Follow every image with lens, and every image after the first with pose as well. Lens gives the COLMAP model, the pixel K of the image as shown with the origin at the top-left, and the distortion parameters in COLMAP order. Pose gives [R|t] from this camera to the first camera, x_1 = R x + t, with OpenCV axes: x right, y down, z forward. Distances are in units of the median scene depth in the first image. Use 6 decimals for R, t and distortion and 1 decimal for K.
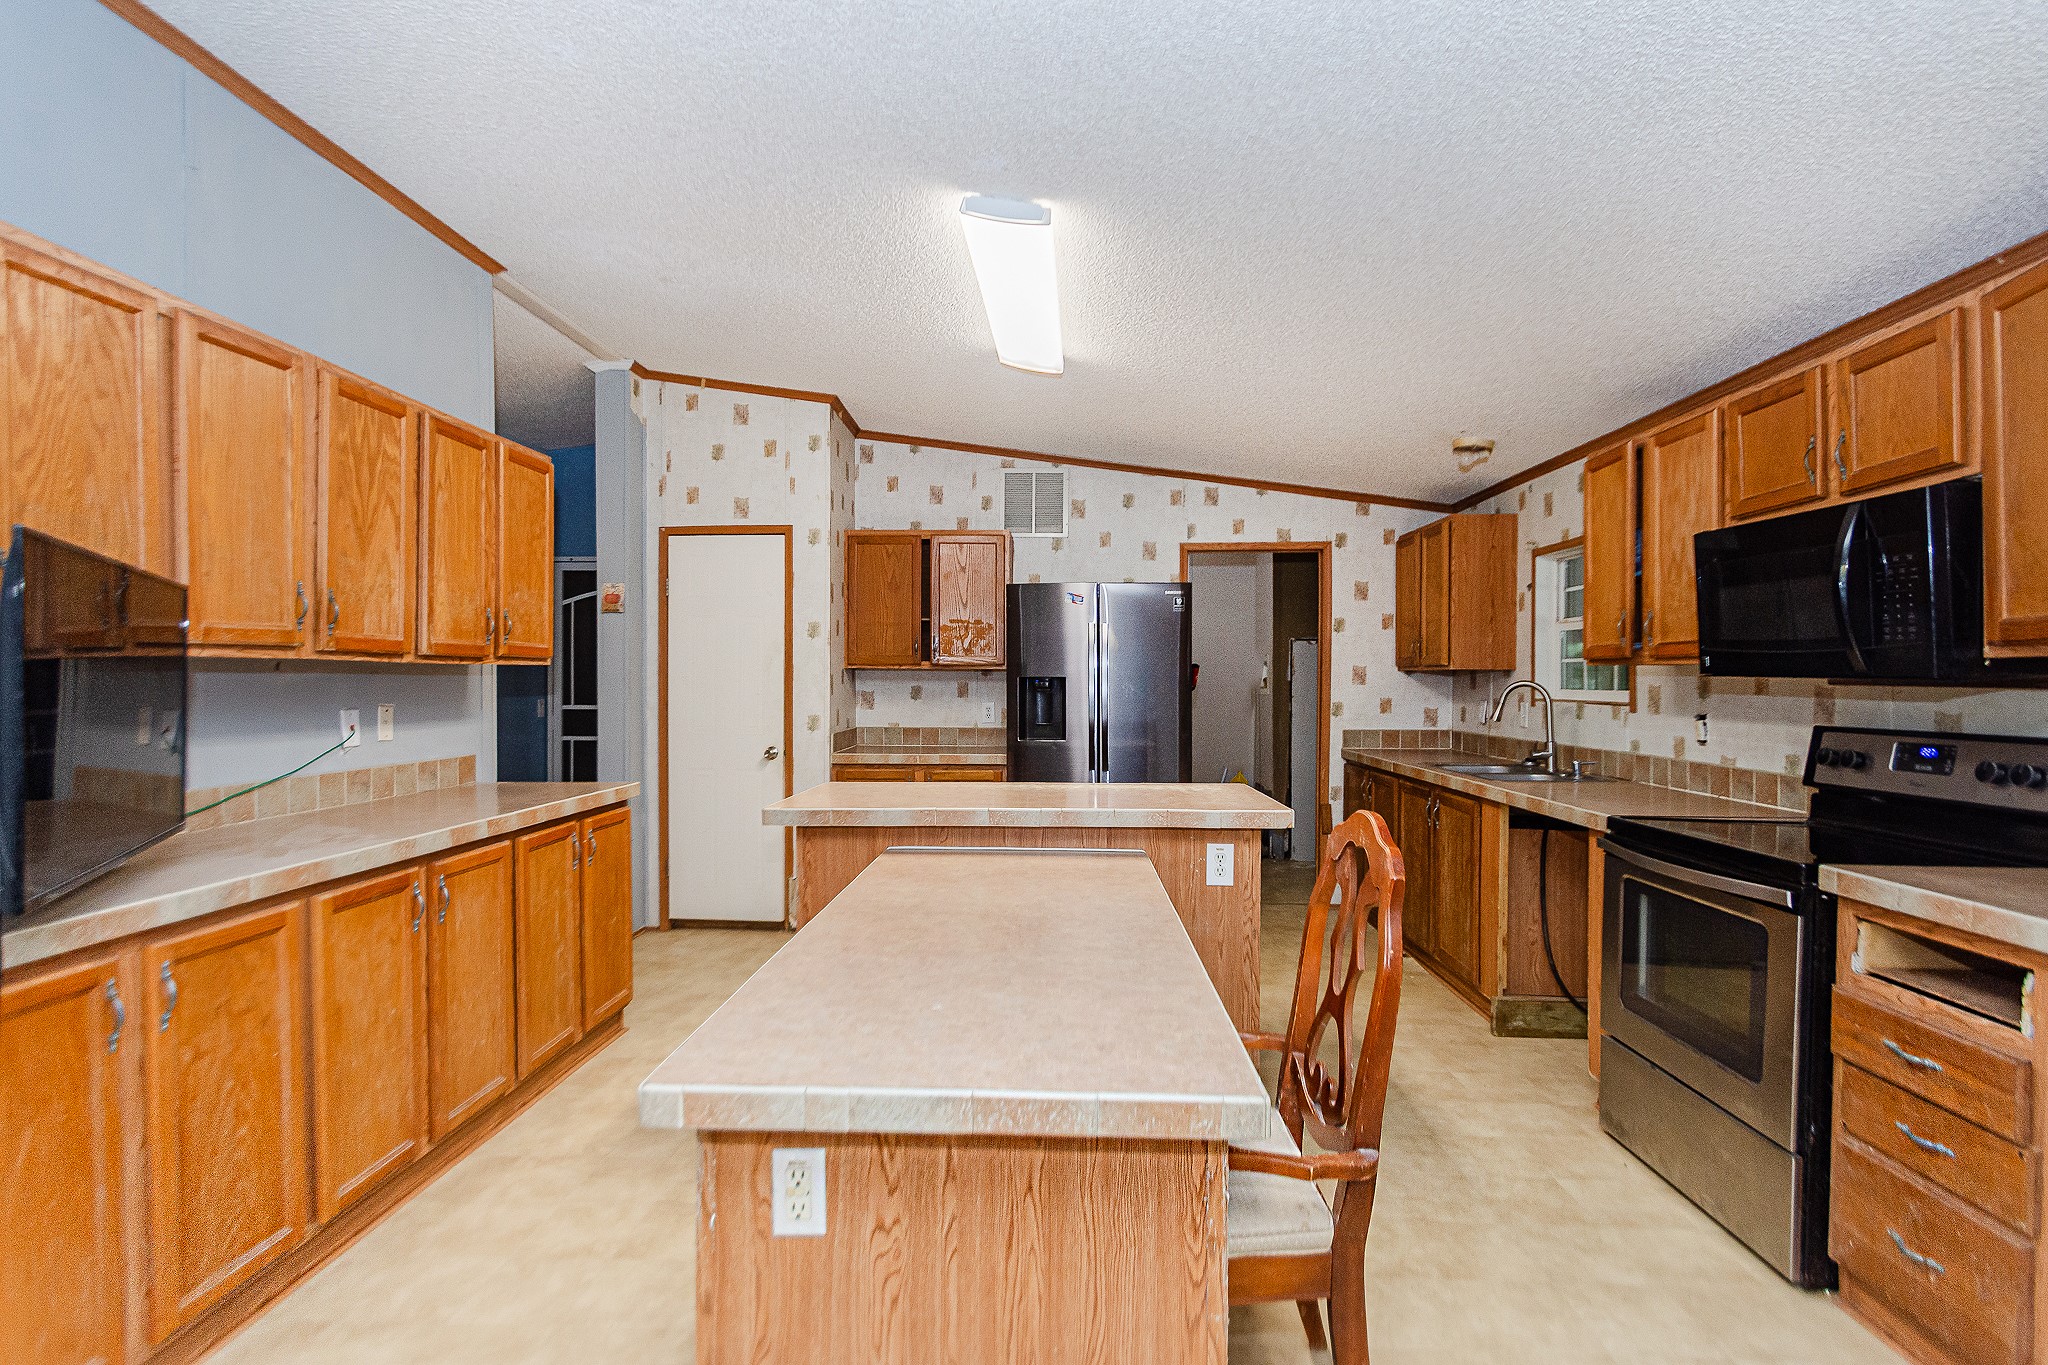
lens RADIAL K [[969.5, 0, 1018.8], [0, 969.5, 692.0], [0, 0, 1]] dist [-0.002504, -0.001560]
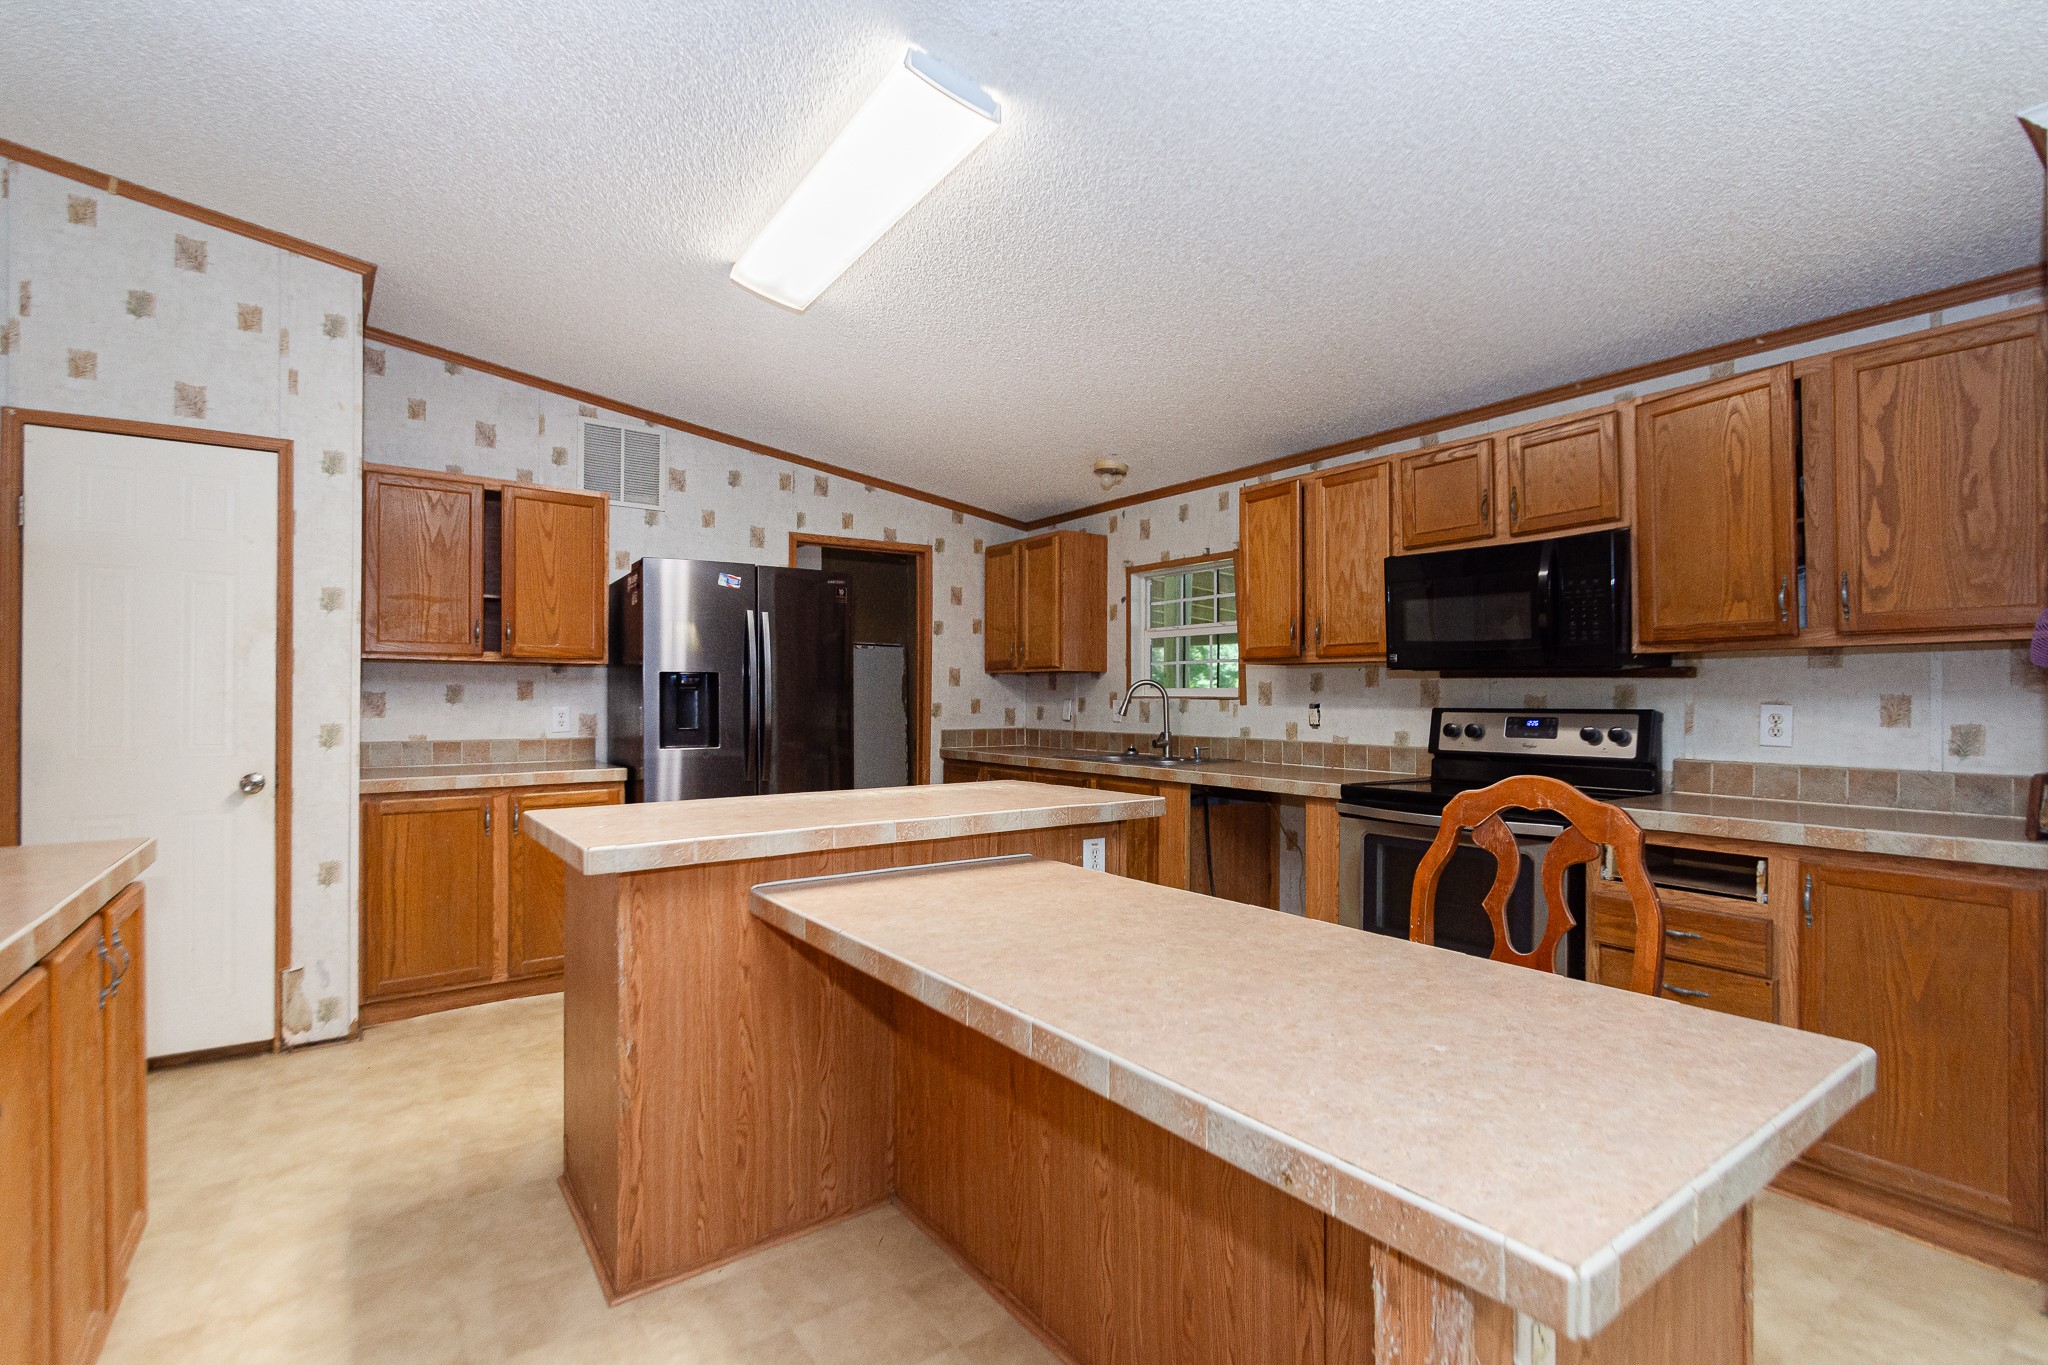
lens RADIAL K [[943.5, 0, 1020.6], [0, 943.5, 690.6], [0, 0, 1]] dist [0.001599, -0.000345]
pose [[0.786149, 0.002922, 0.618031, -0.286497], [0.007763, 0.999863, -0.014601, 0.016437], [-0.617989, 0.016276, 0.786019, 0.213060]]
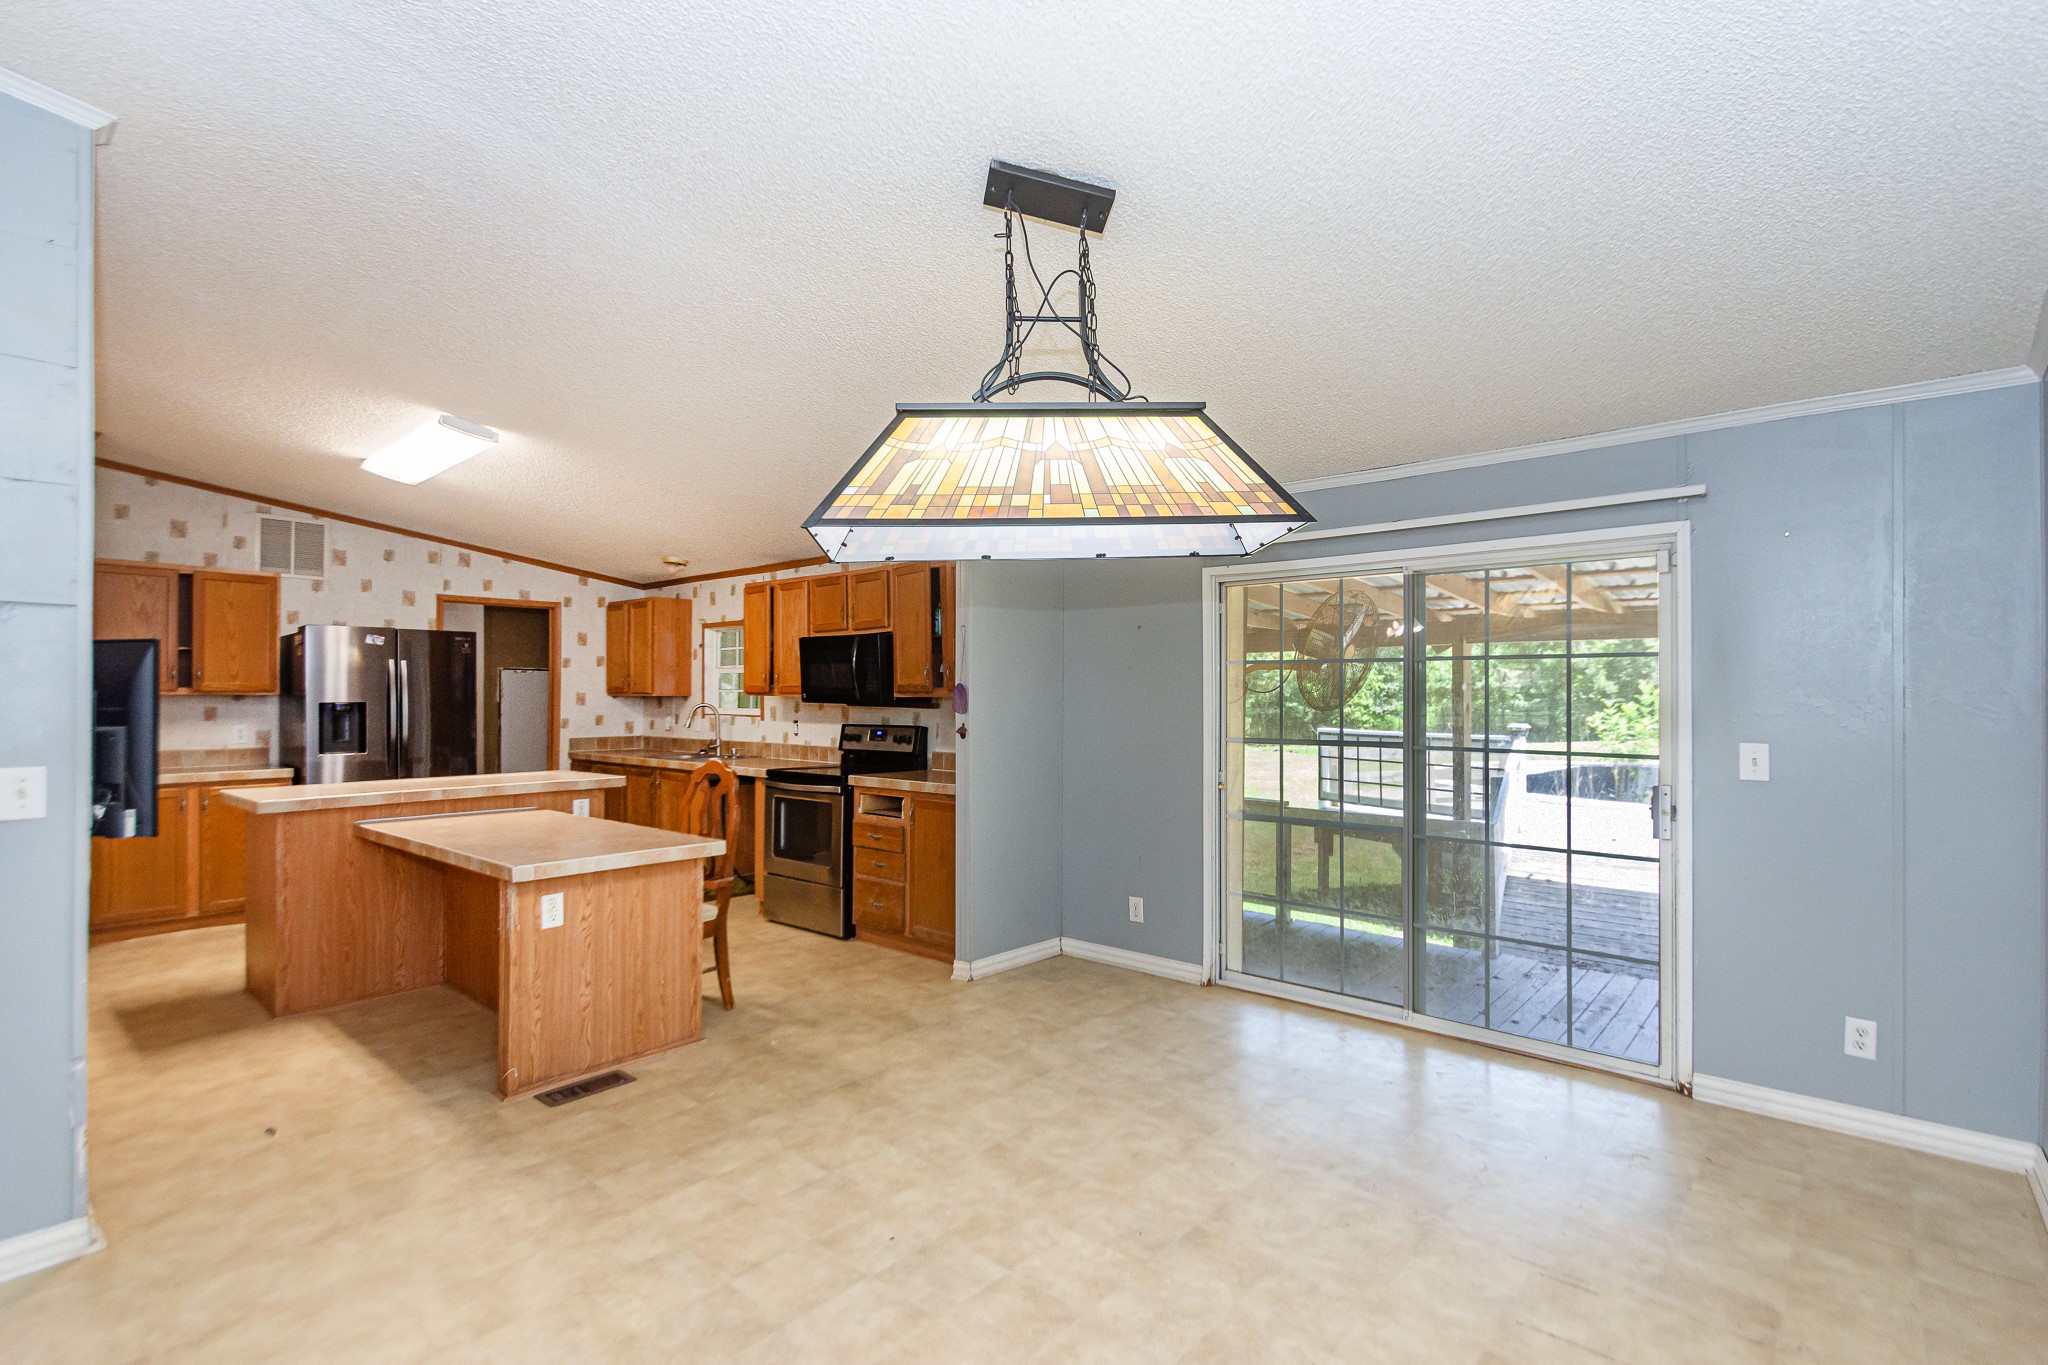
lens RADIAL K [[952.1, 0, 1025.9], [0, 952.1, 691.3], [0, 0, 1]] dist [0.028359, -0.022186]
pose [[0.619844, 0.002909, 0.784720, -0.444629], [0.009912, 0.999884, -0.011536, -0.007598], [-0.784663, 0.014928, 0.619743, -0.484551]]
